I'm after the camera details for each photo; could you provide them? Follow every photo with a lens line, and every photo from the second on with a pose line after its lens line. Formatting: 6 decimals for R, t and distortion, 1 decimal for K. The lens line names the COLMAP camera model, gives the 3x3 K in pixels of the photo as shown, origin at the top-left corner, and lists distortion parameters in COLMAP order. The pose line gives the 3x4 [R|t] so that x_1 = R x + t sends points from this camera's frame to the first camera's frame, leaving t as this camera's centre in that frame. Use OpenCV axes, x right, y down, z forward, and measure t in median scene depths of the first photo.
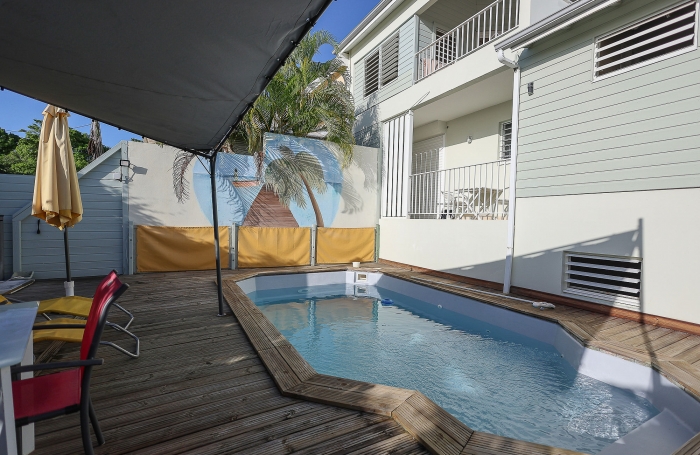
lens RADIAL K [[324.2, 0, 350.2], [0, 324.2, 229.5], [0, 0, 1]] dist [-0.001646, -0.000449]
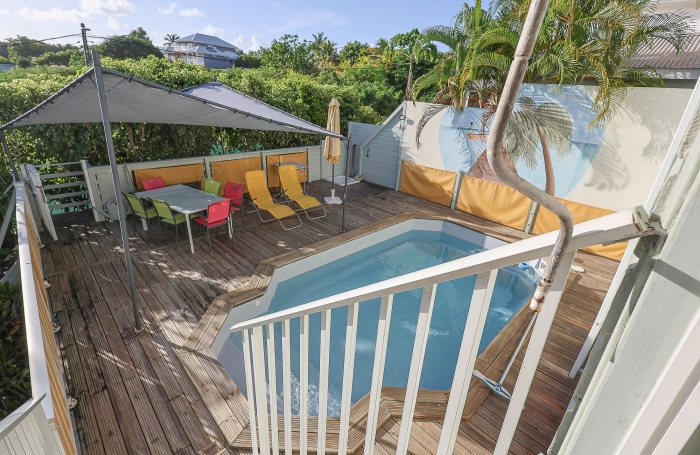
lens RADIAL K [[324.2, 0, 350.2], [0, 324.2, 229.5], [0, 0, 1]] dist [-0.001646, -0.000449]
pose [[0.257378, 0.385054, -0.886279, 0.617348], [-0.086601, 0.922678, 0.375719, -0.217725], [0.962422, -0.019949, 0.270823, 0.285659]]
